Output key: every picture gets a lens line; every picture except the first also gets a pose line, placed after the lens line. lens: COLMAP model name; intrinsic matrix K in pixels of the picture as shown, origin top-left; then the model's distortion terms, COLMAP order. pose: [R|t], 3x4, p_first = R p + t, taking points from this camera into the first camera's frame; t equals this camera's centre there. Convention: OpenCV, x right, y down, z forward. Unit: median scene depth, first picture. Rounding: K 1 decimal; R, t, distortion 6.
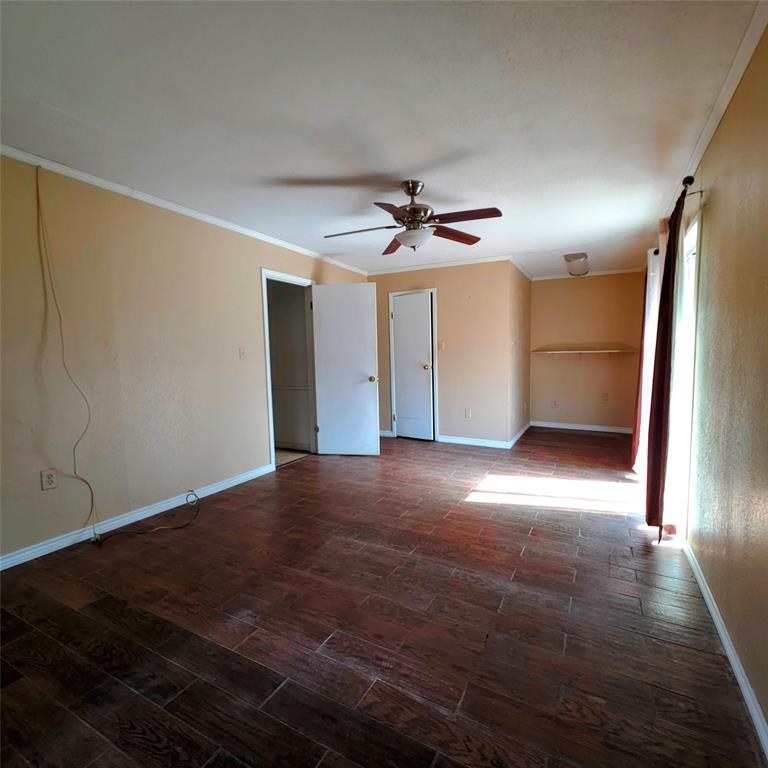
lens RADIAL K [[403.5, 0, 384.6], [0, 403.5, 386.0], [0, 0, 1]] dist [0.023377, 0.000265]
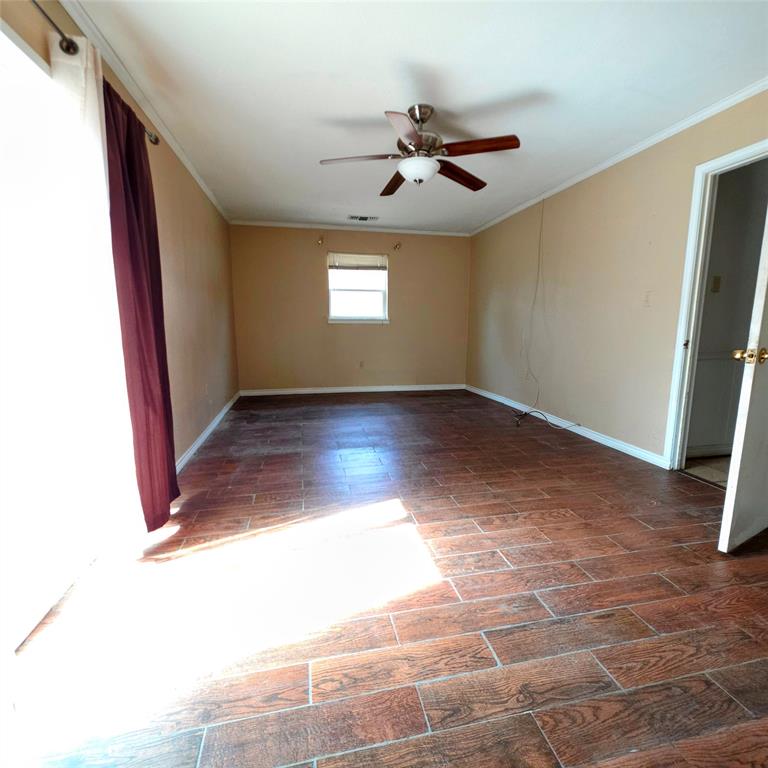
lens RADIAL K [[403.5, 0, 385.5], [0, 403.5, 384.5], [0, 0, 1]] dist [0.023377, 0.000265]
pose [[-0.764958, 0.107017, -0.635127, 0.619643], [-0.049352, 0.973462, 0.223465, -0.076758], [0.642187, 0.202286, -0.739376, 1.395775]]
